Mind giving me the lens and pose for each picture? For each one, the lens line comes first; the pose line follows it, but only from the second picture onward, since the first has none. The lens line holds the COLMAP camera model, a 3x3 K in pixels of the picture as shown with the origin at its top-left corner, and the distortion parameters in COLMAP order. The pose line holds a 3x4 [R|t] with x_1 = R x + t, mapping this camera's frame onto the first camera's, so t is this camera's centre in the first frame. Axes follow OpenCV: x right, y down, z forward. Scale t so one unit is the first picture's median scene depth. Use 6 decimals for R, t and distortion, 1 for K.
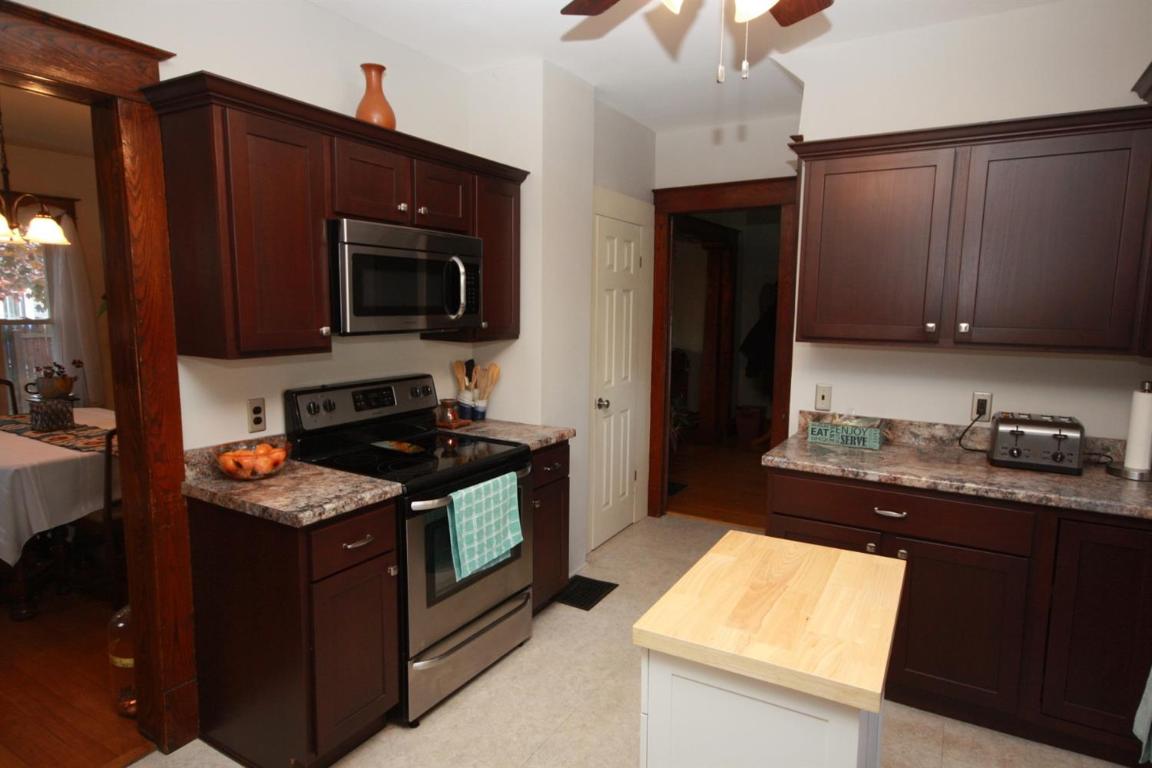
lens RADIAL K [[644.9, 0, 576.0], [0, 644.9, 384.0], [0, 0, 1]] dist [0.017385, 0.000379]
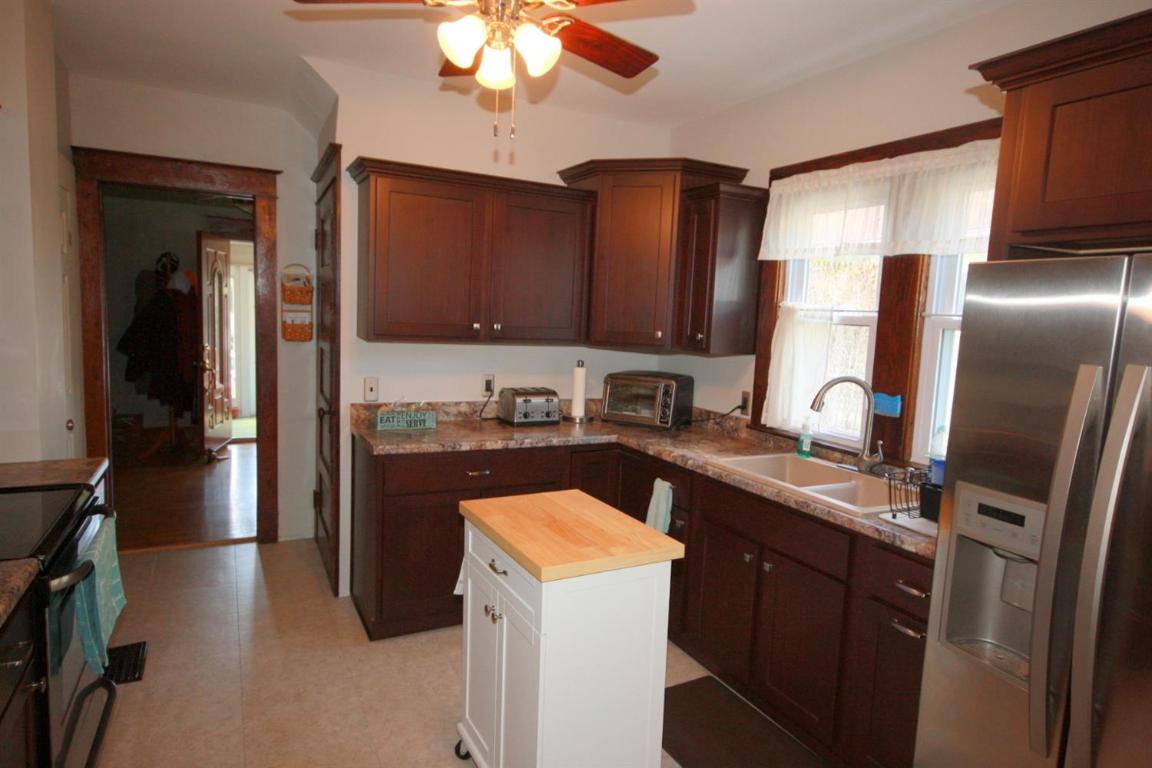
lens RADIAL K [[665.2, 0, 578.7], [0, 665.2, 387.4], [0, 0, 1]] dist [0.017198, 0.001064]
pose [[0.547362, -0.078972, 0.833162, -0.459893], [0.065989, 0.996511, 0.051102, -0.021949], [-0.834291, 0.027008, 0.550663, 0.098557]]
